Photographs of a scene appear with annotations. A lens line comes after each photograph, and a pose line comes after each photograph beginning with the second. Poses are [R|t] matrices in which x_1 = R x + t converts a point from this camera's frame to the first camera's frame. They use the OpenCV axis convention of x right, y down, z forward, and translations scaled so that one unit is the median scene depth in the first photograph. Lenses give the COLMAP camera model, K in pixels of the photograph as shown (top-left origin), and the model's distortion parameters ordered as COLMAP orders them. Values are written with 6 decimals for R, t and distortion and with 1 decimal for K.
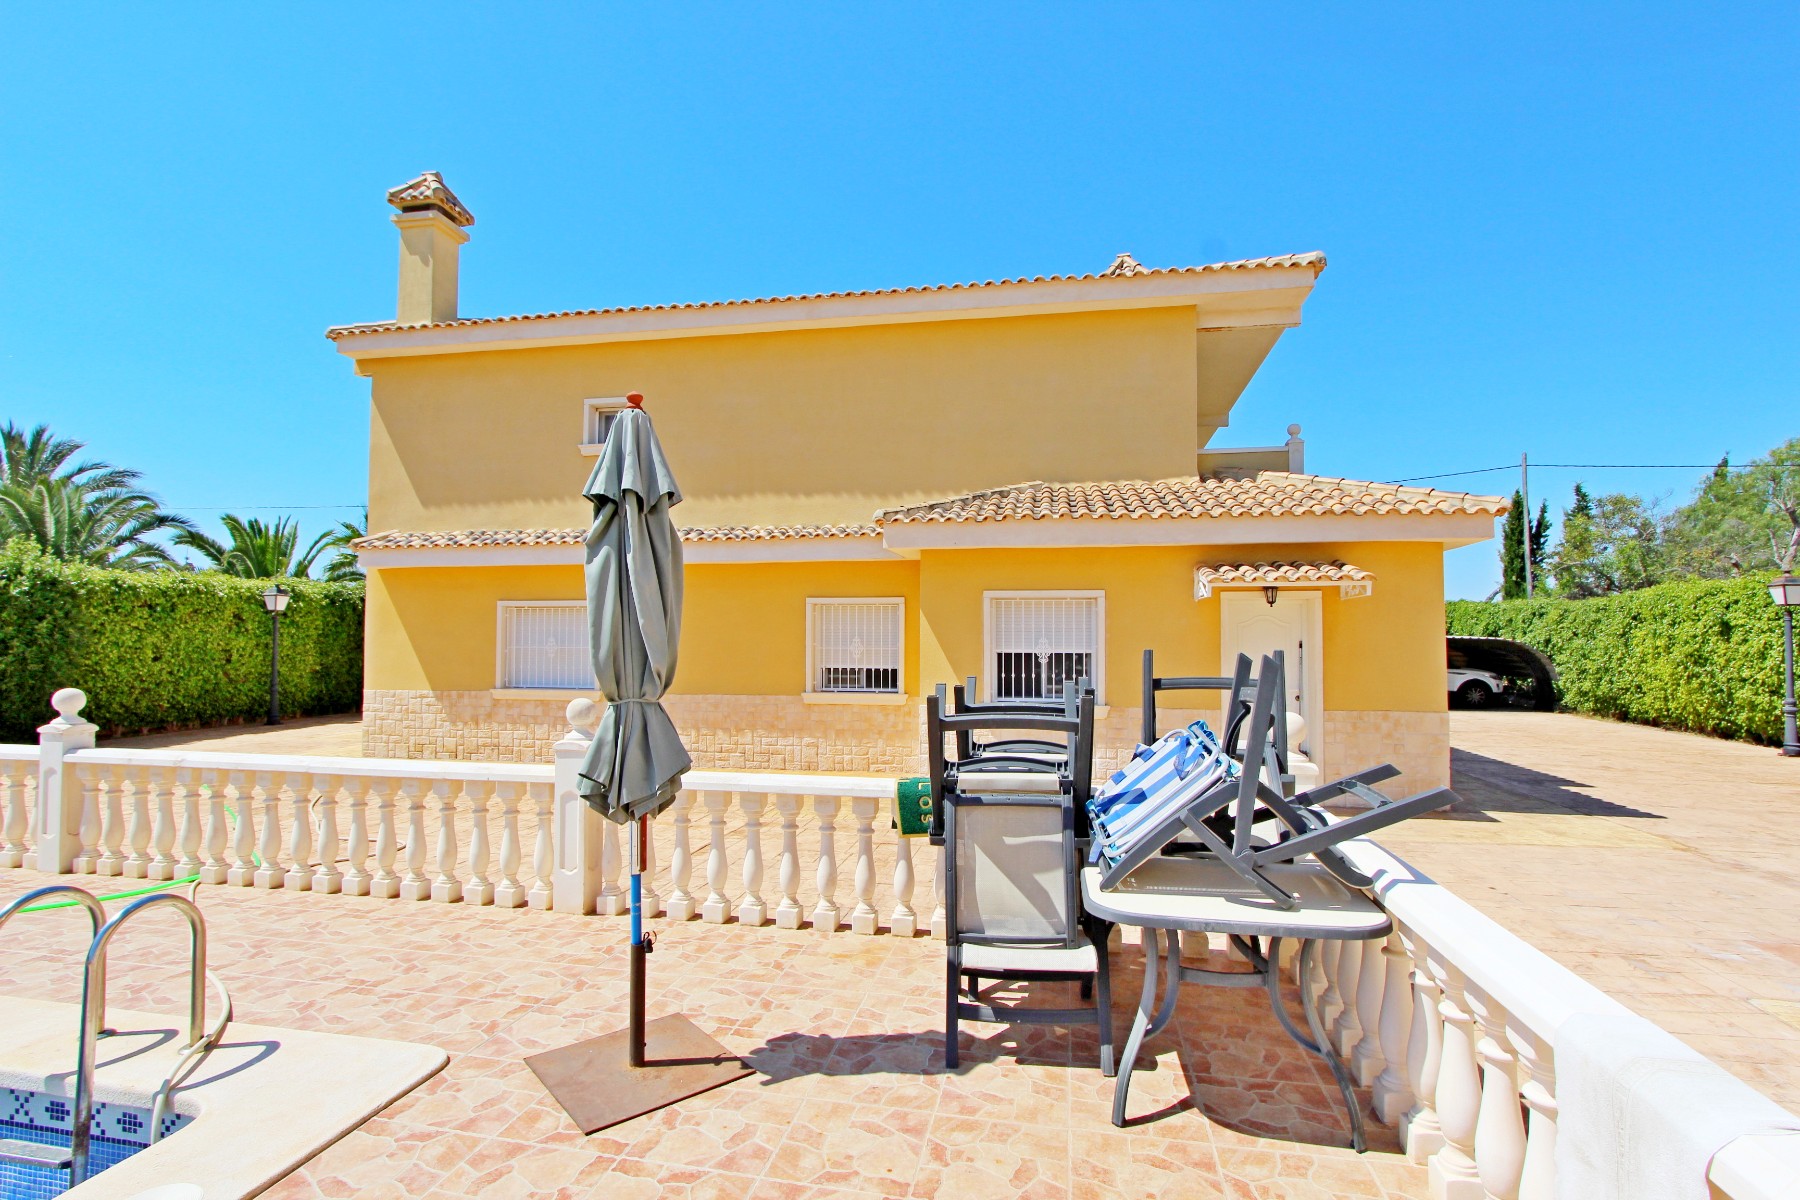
lens RADIAL K [[828.5, 0, 911.3], [0, 828.5, 604.8], [0, 0, 1]] dist [-0.018787, 0.001855]
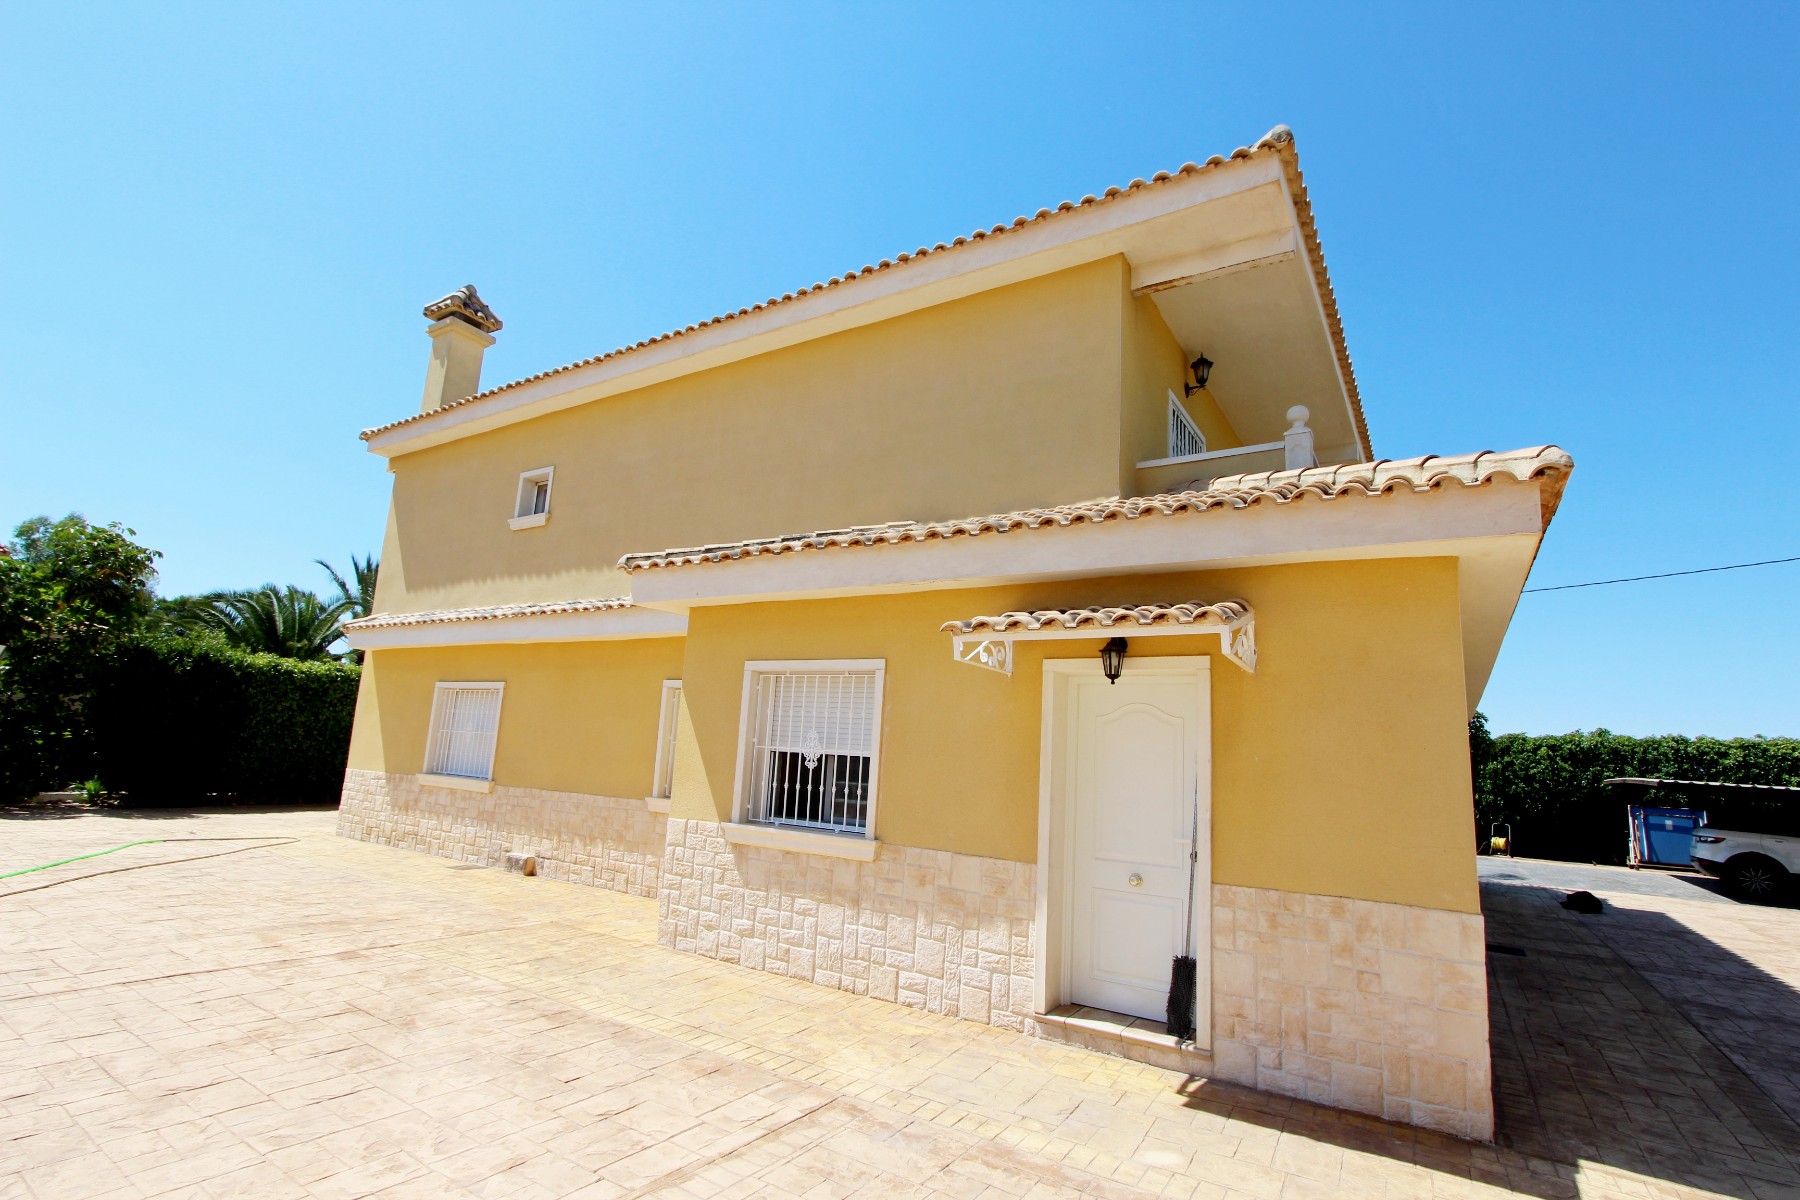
lens RADIAL K [[828.5, 0, 897.6], [0, 828.5, 614.6], [0, 0, 1]] dist [-0.018787, 0.001855]
pose [[0.927557, -0.015752, -0.373351, 0.391517], [-0.037057, 0.990309, -0.133845, 0.027799], [0.371841, 0.137984, 0.917984, 0.321221]]
